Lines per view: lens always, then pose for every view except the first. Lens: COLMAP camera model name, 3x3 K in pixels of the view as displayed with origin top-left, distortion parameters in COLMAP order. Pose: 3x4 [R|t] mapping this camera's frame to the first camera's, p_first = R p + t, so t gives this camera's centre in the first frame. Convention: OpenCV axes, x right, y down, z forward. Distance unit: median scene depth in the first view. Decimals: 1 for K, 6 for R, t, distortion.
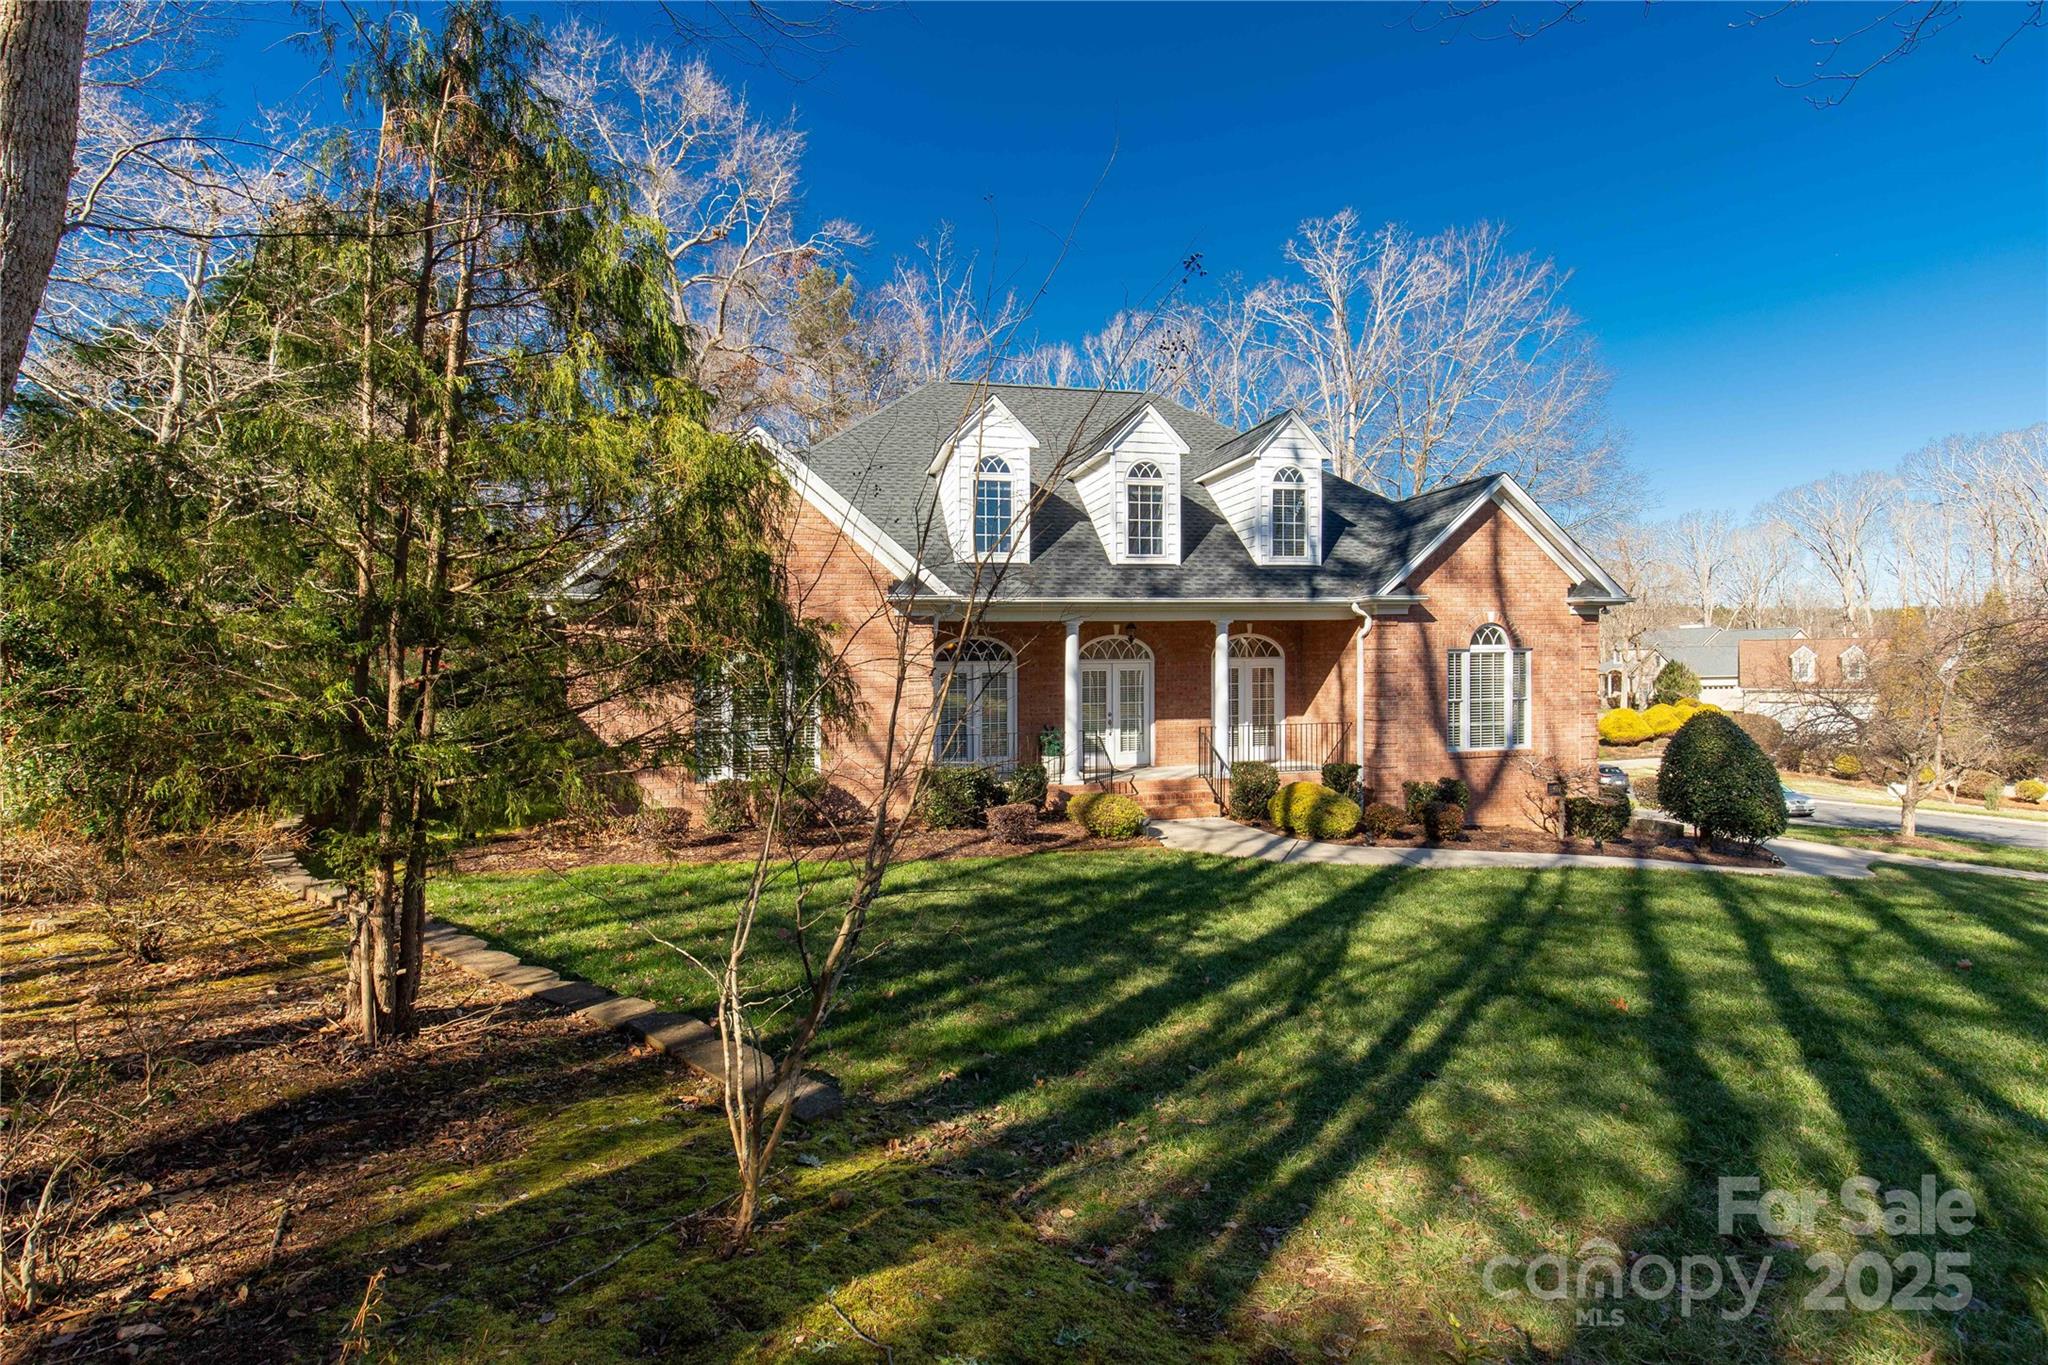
lens RADIAL K [[918.8, 0, 1017.1], [0, 918.8, 672.9], [0, 0, 1]] dist [0.000429, -0.000556]
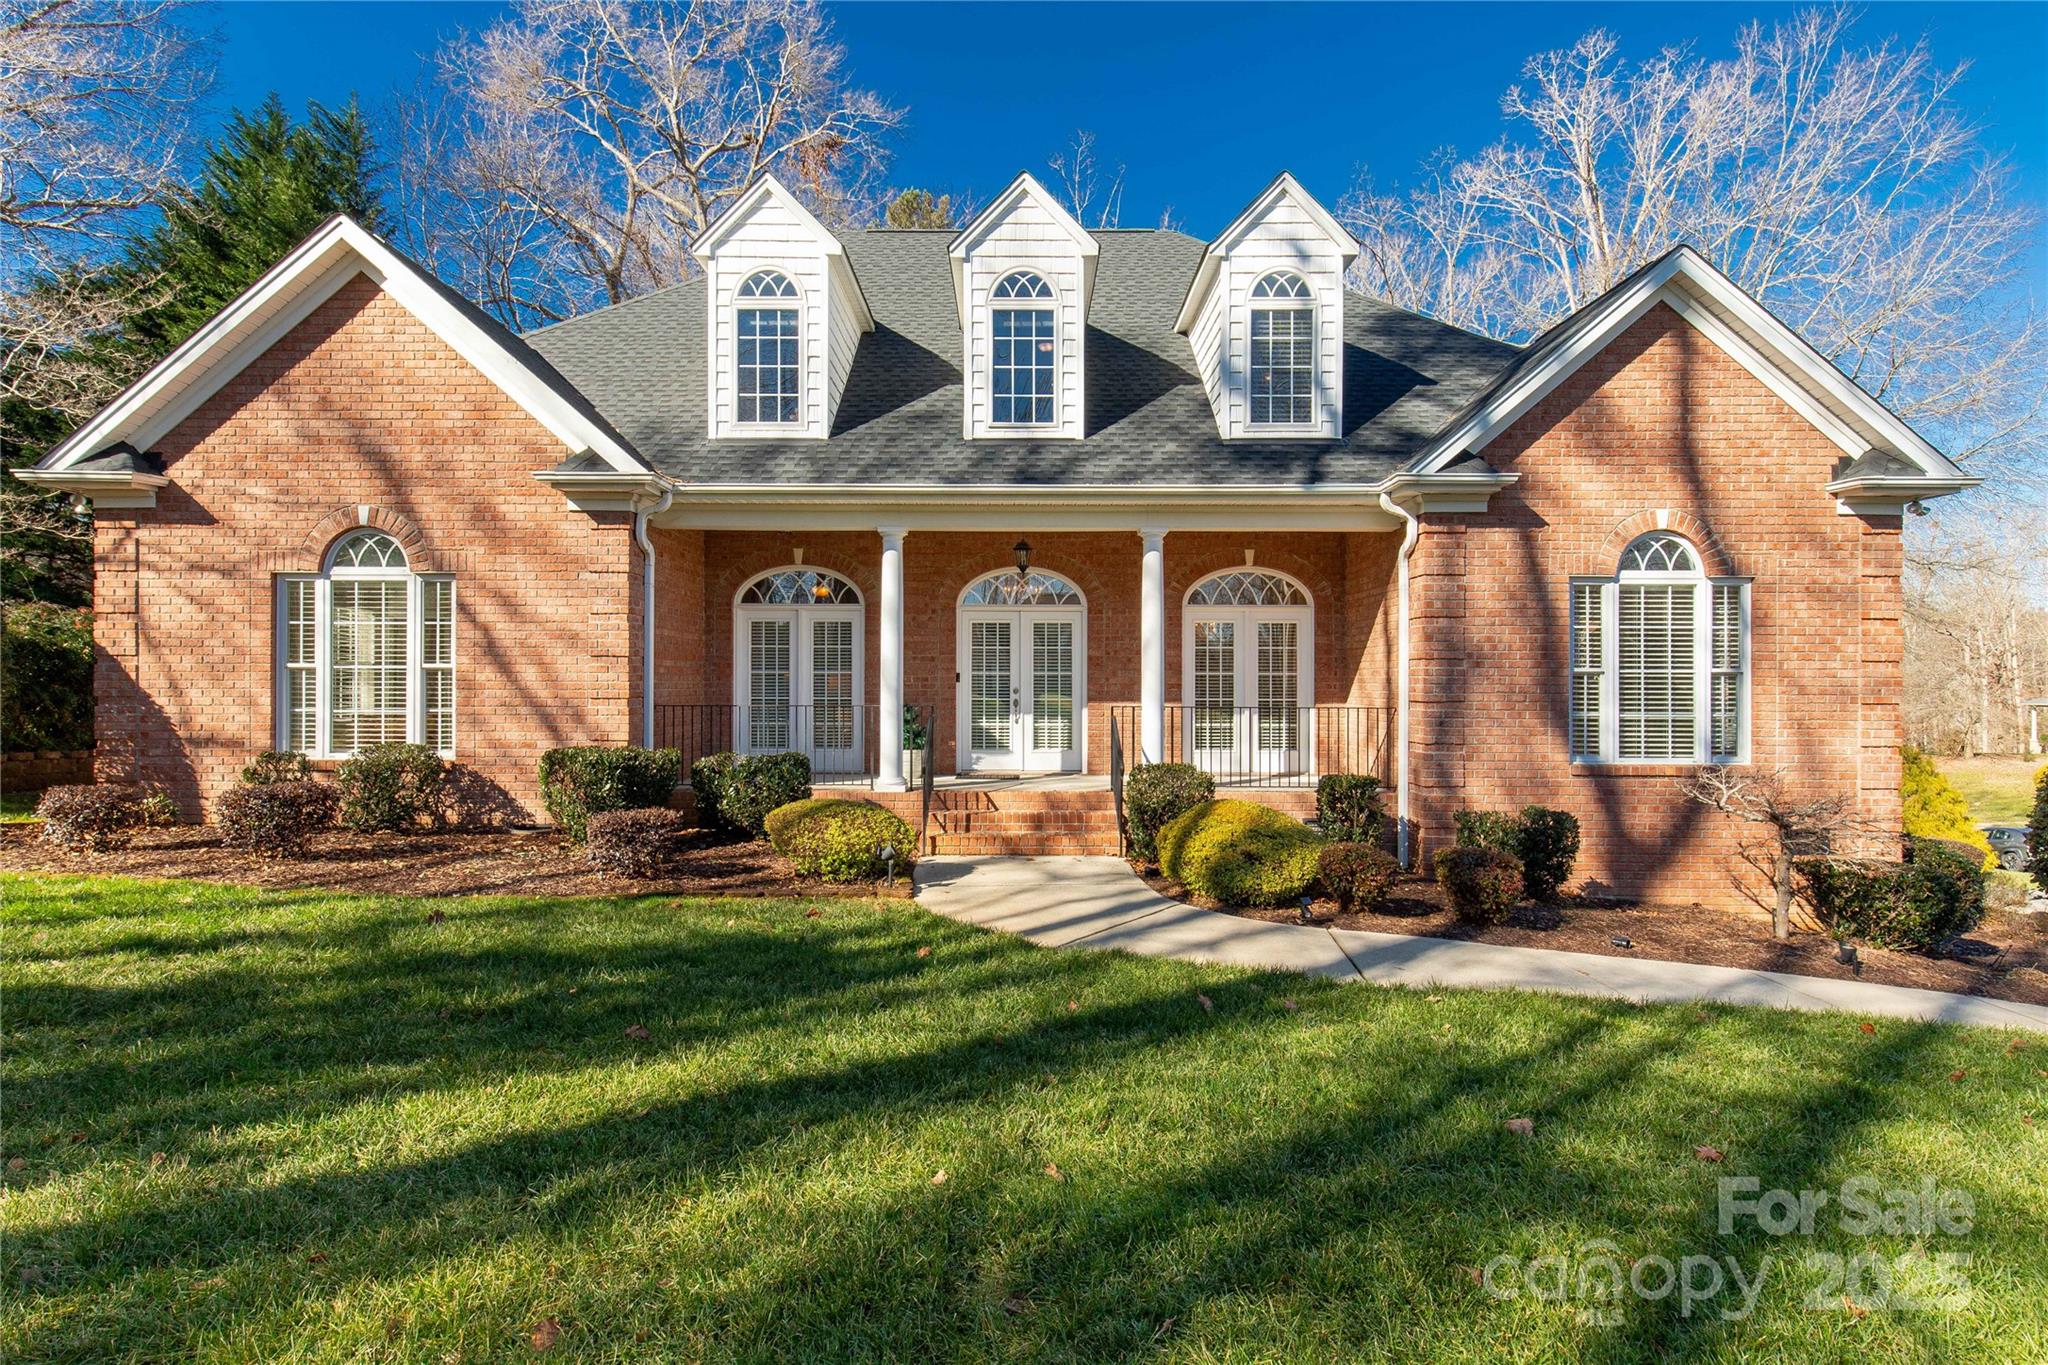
lens RADIAL K [[1031.2, 0, 1003.0], [0, 1031.2, 679.5], [0, 0, 1]] dist [-0.001849, 0.002803]
pose [[0.972763, 0.016474, -0.231218, 0.277422], [-0.019277, 0.999765, -0.009870, 0.047446], [0.231001, 0.014058, 0.972852, 0.316710]]
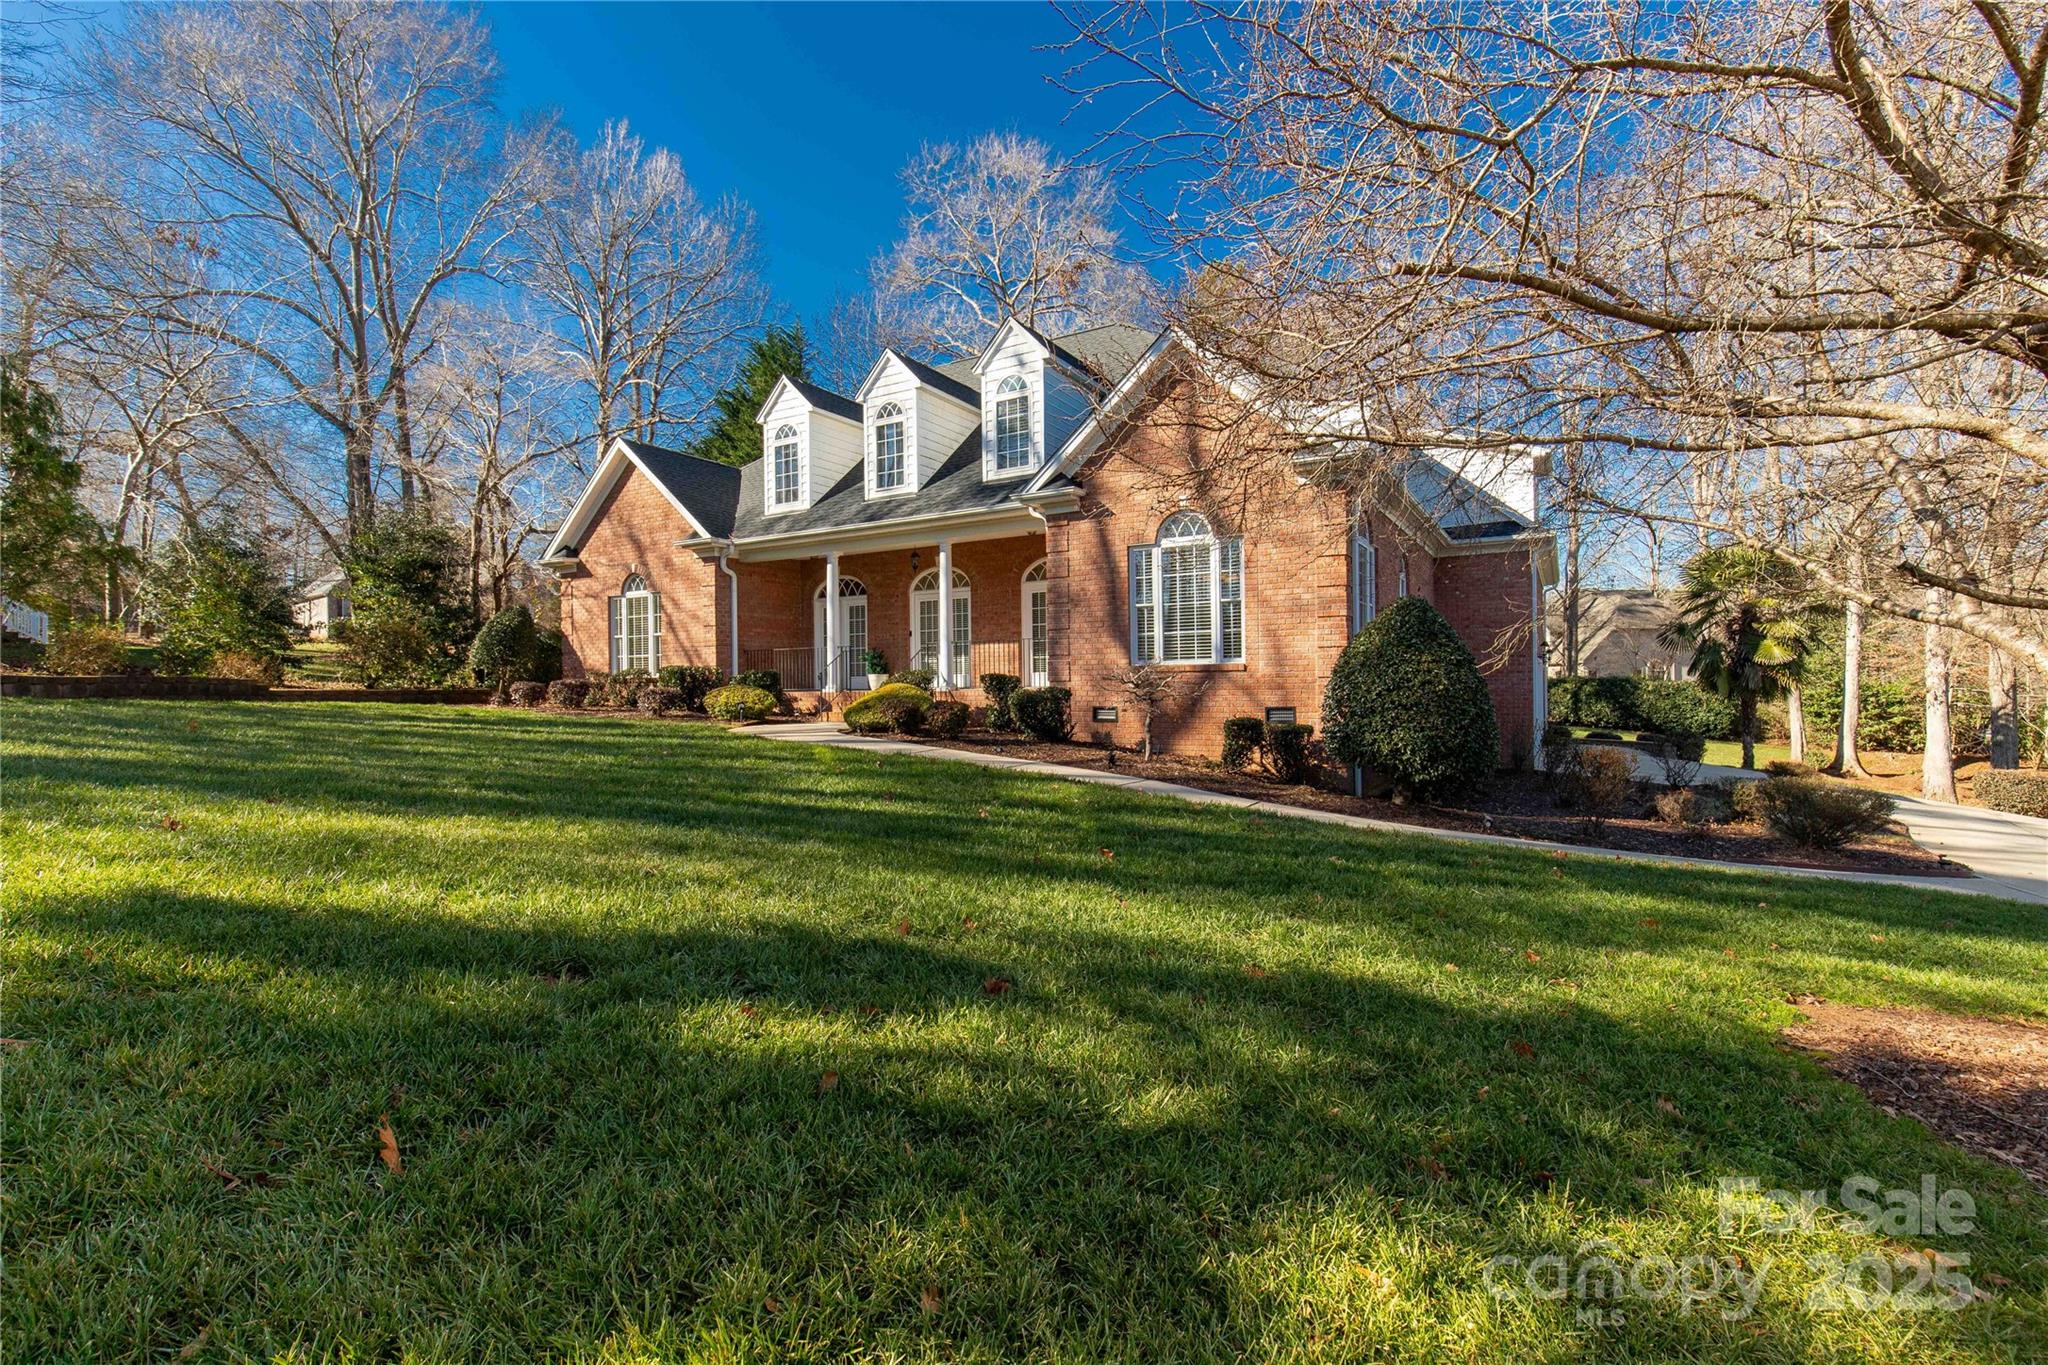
lens RADIAL K [[918.8, 0, 1033.4], [0, 918.8, 686.9], [0, 0, 1]] dist [0.000429, -0.000556]
pose [[0.720214, 0.004619, -0.693737, 0.985306], [-0.005990, 0.999982, 0.000439, 0.104746], [0.693726, 0.003839, 0.720229, 0.314155]]
